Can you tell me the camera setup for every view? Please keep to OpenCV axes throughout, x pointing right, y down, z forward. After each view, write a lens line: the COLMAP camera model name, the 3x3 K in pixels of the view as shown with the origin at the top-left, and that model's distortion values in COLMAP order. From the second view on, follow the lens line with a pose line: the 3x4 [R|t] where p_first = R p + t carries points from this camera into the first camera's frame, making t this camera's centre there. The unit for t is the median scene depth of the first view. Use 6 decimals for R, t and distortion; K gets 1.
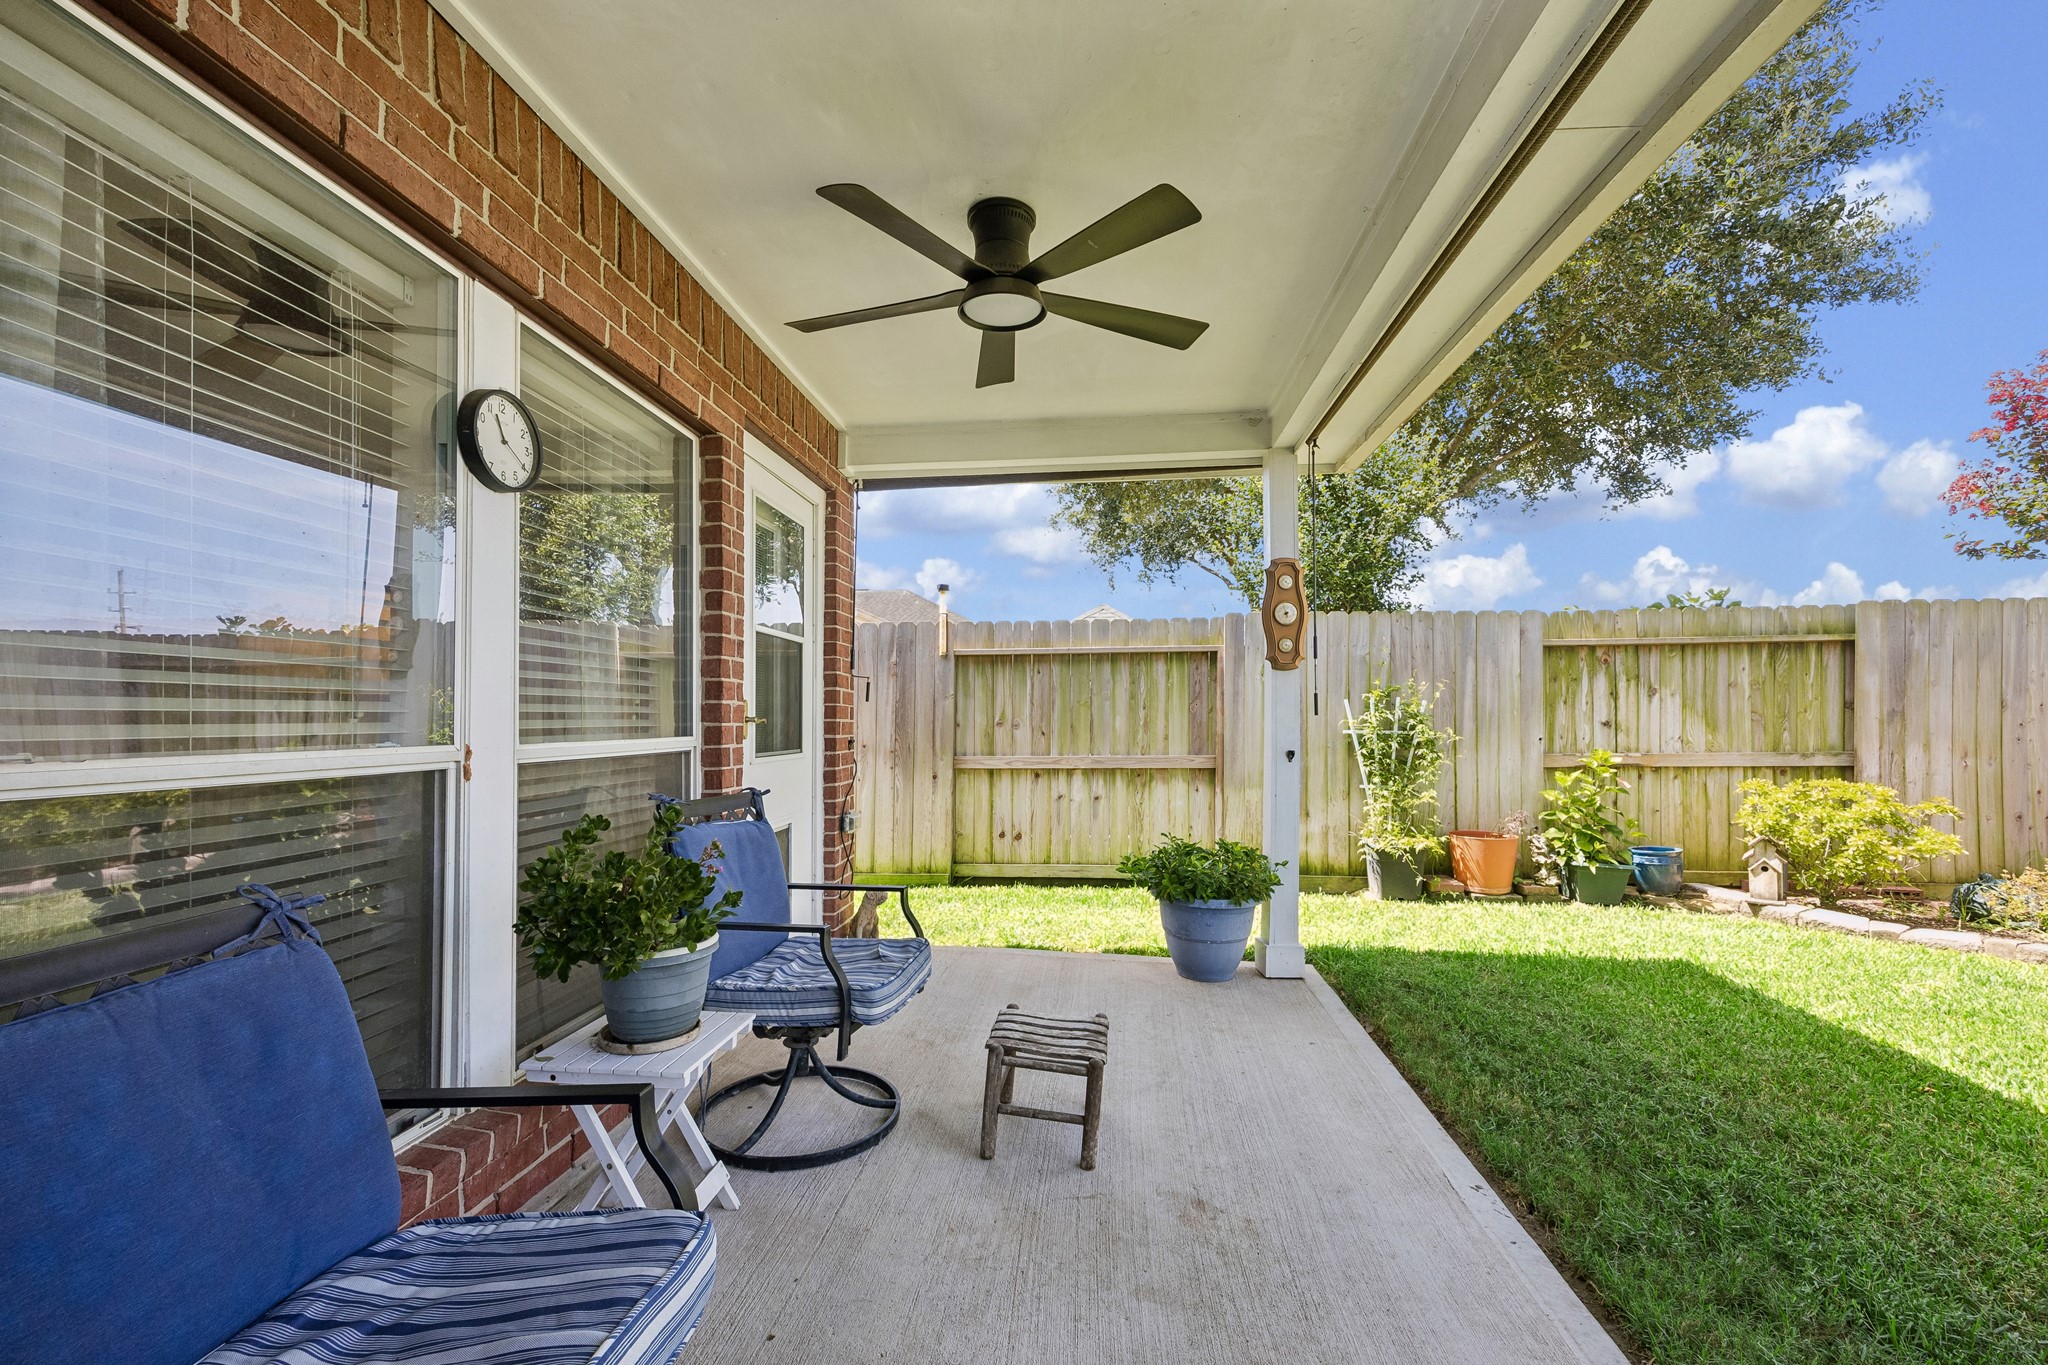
lens RADIAL K [[842.7, 0, 1024.1], [0, 842.7, 722.7], [0, 0, 1]] dist [0.000328, 0.000043]
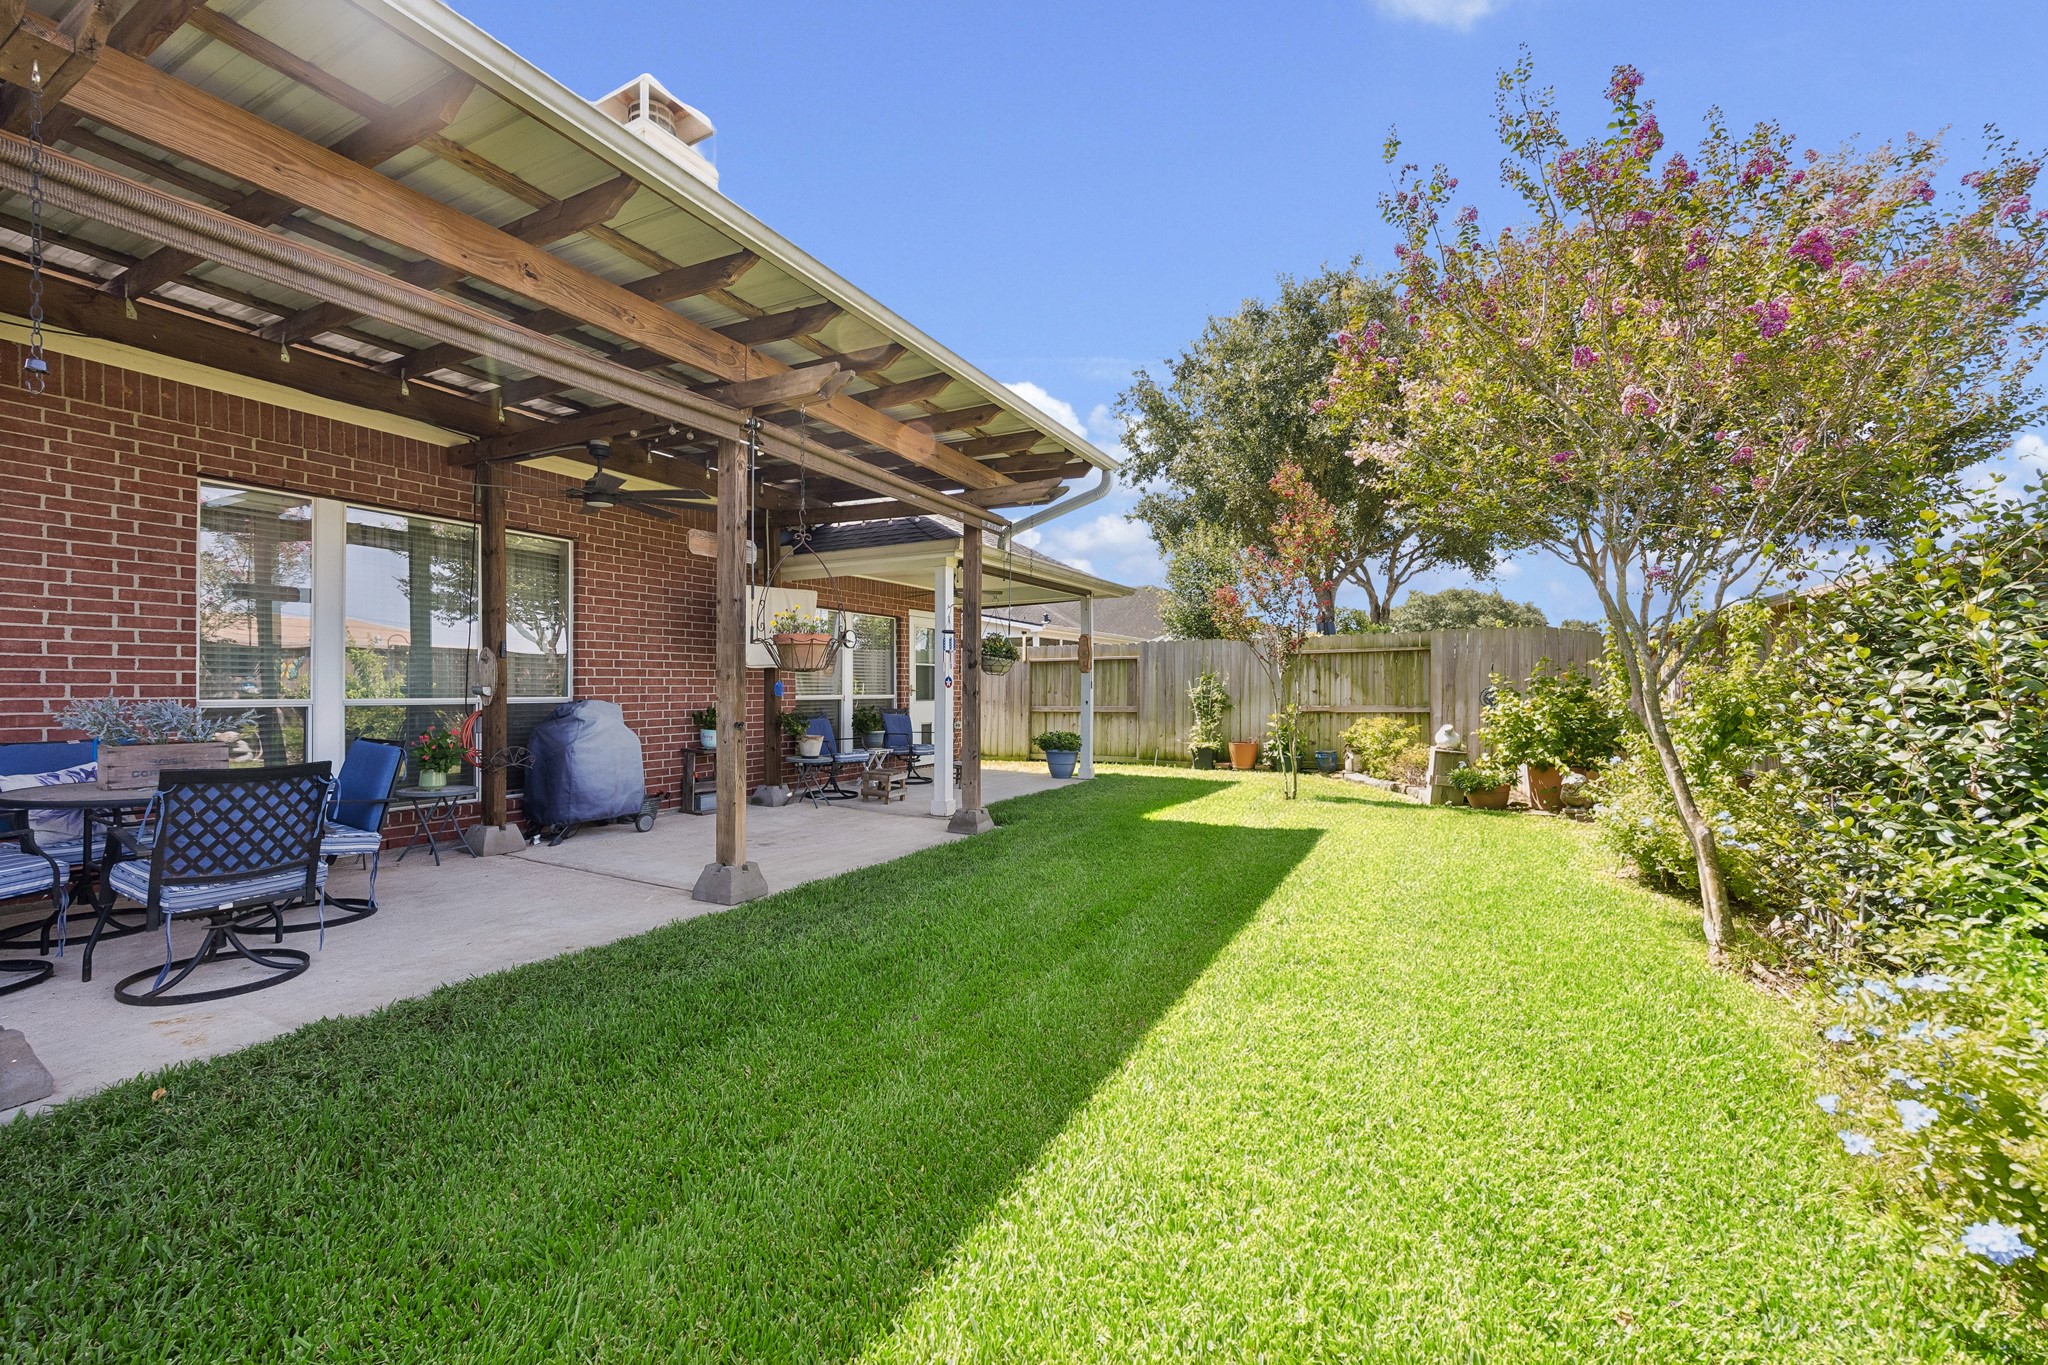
lens RADIAL K [[808.2, 0, 1032.7], [0, 808.2, 723.8], [0, 0, 1]] dist [0.015492, 0.000062]
pose [[0.928678, 0.013334, -0.370648, 0.799255], [0.000902, 0.999269, 0.038207, 0.003941], [0.370887, -0.035817, 0.927987, -1.133772]]
